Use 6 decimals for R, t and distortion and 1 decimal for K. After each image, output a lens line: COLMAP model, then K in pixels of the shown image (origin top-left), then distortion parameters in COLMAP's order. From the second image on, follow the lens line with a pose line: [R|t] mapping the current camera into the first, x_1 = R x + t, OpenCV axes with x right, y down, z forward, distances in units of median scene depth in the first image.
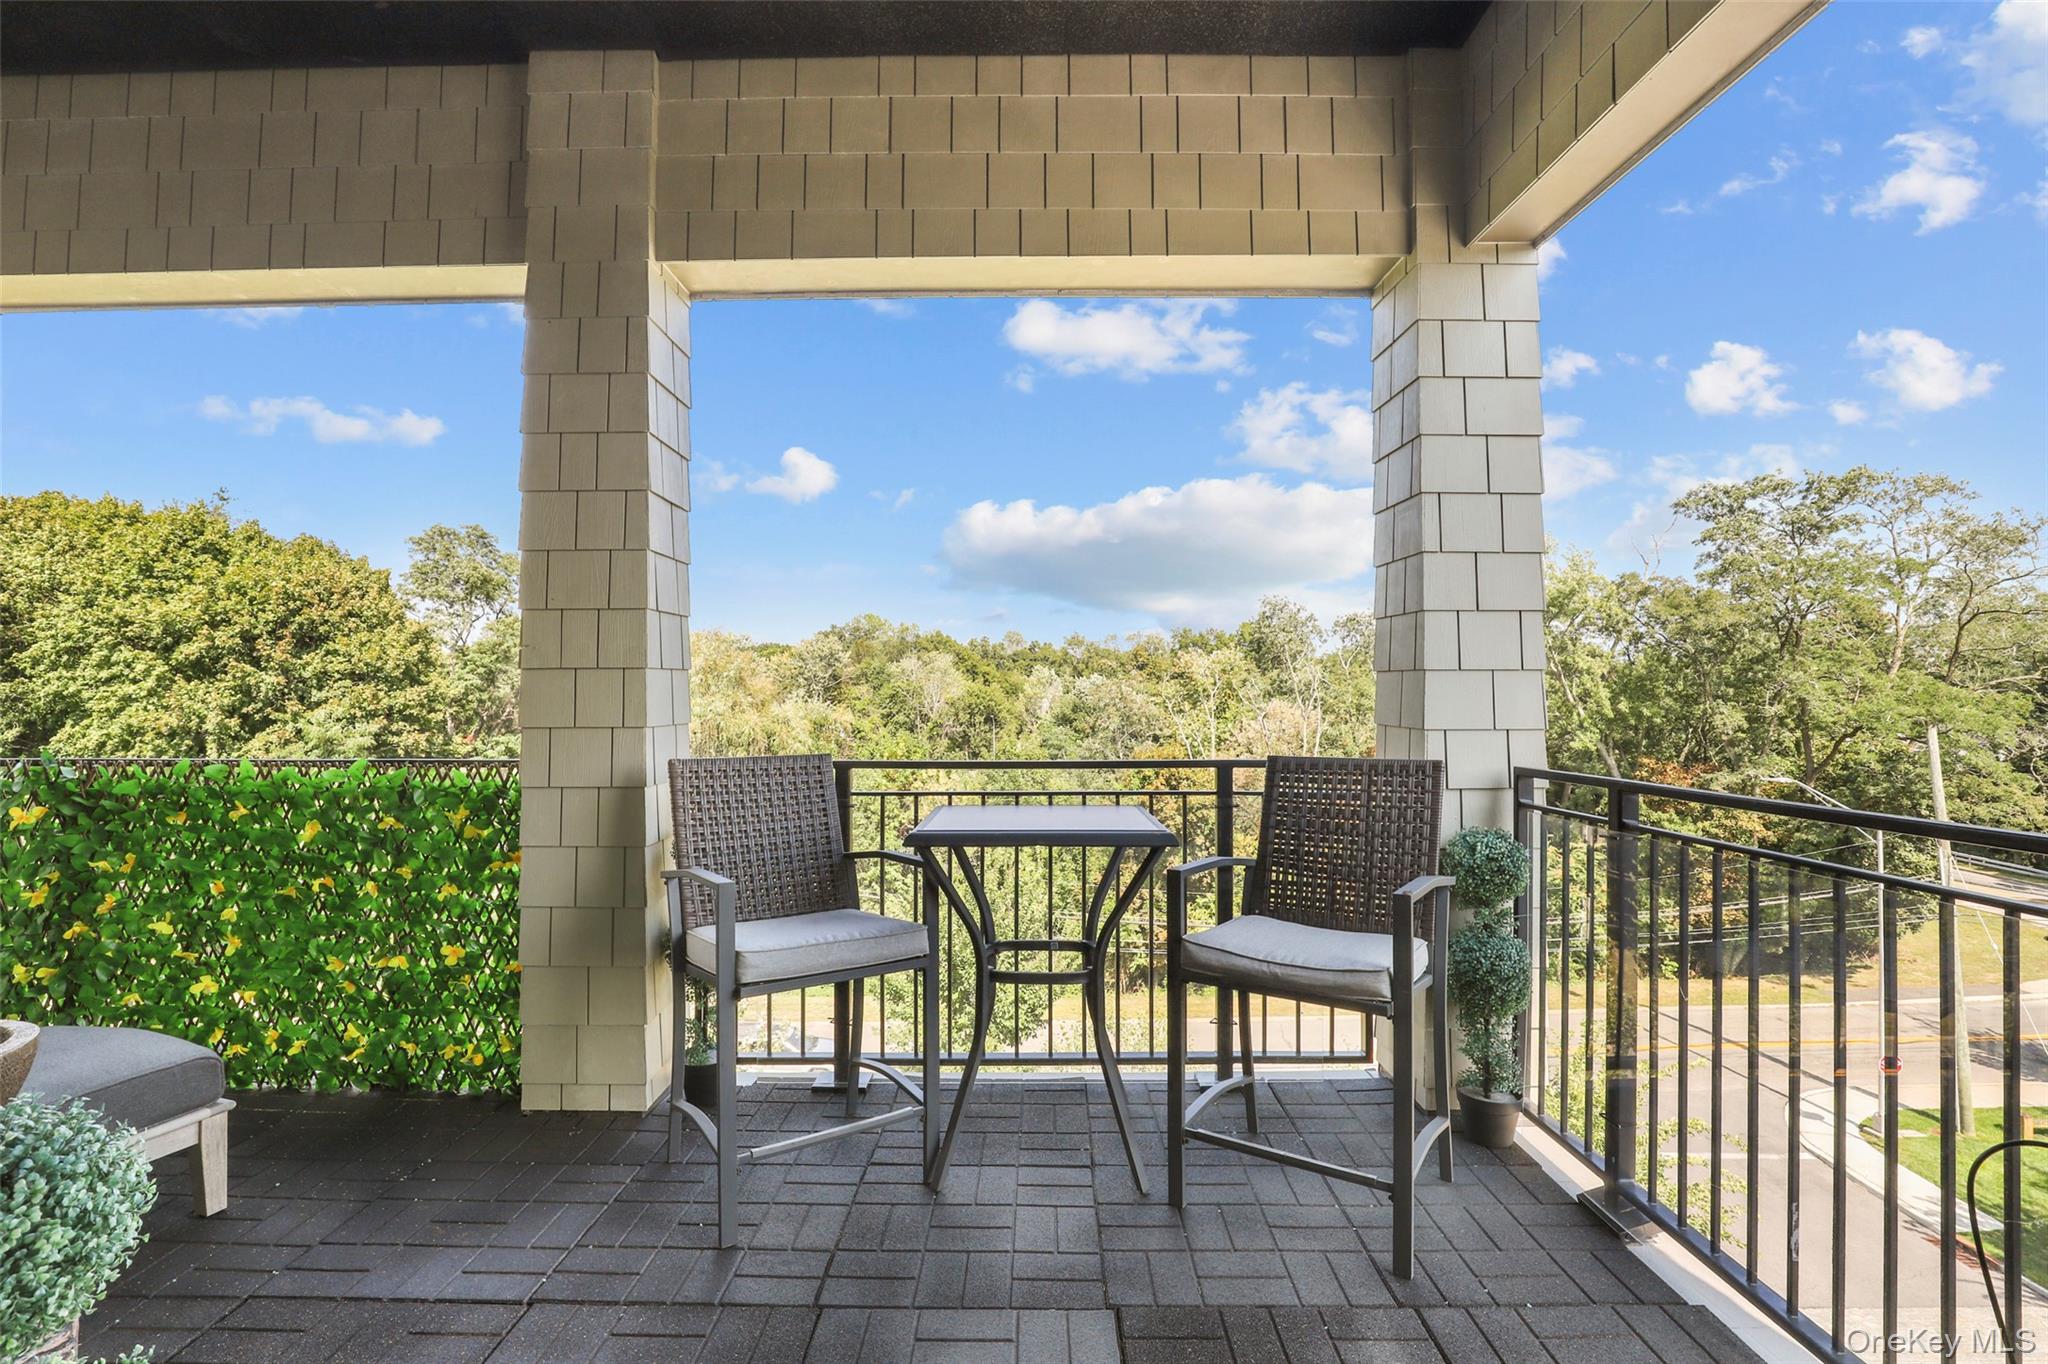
lens RADIAL K [[954.0, 0, 1021.8], [0, 954.0, 680.8], [0, 0, 1]] dist [-0.027410, -0.000429]
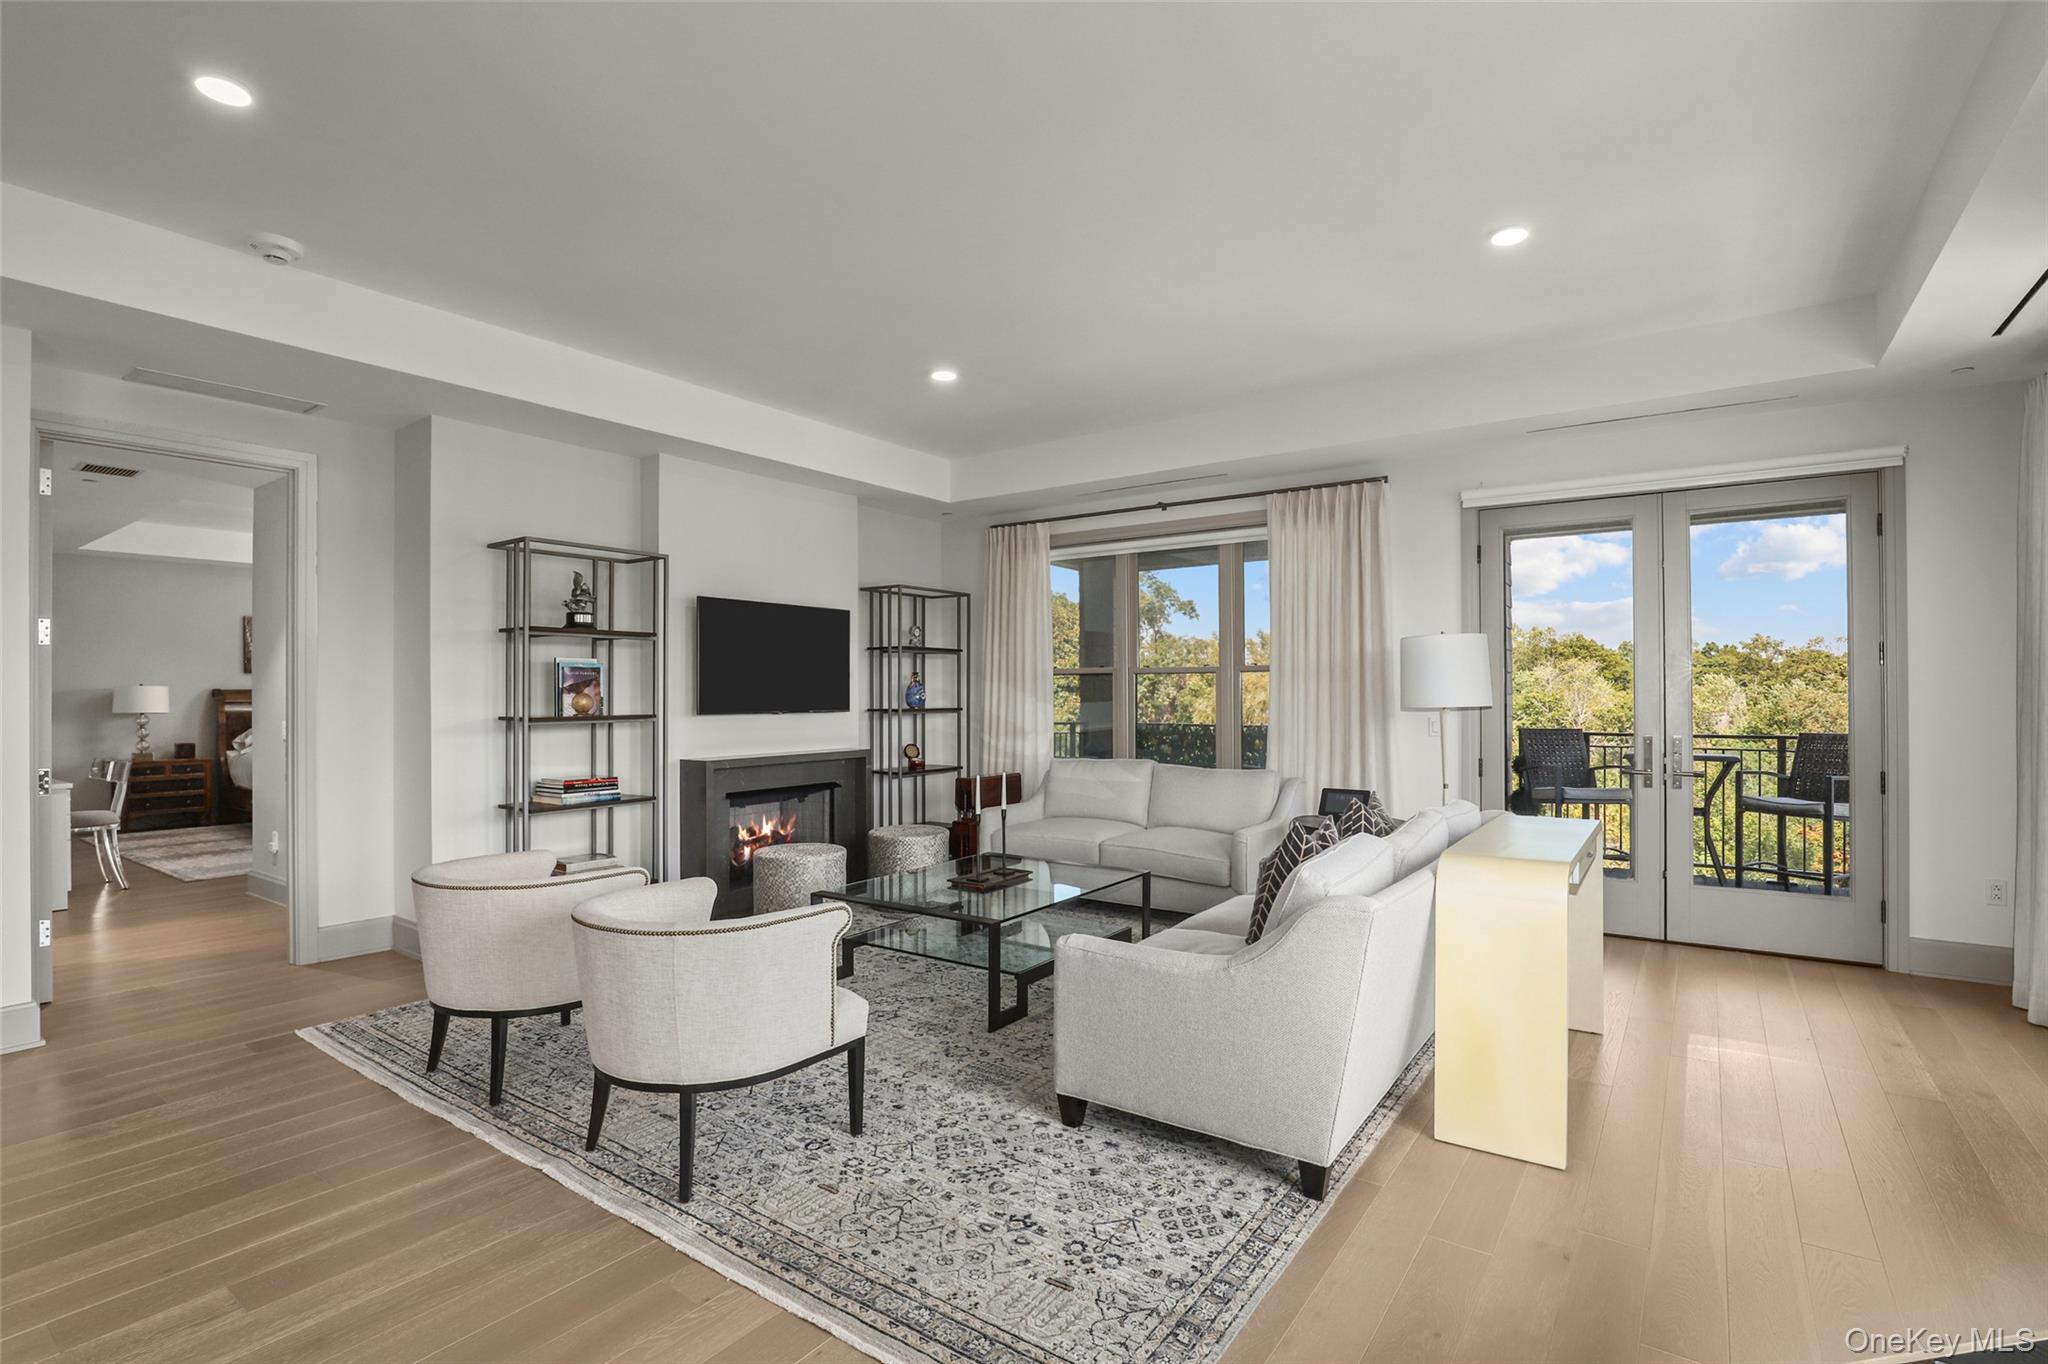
lens RADIAL K [[954.0, 0, 1021.3], [0, 954.0, 689.3], [0, 0, 1]] dist [-0.027410, -0.000429]
pose [[0.812893, -0.004293, -0.582397, 0.044749], [0.002376, 0.999989, -0.004054, -0.019600], [0.582408, 0.001911, 0.812894, -1.790987]]
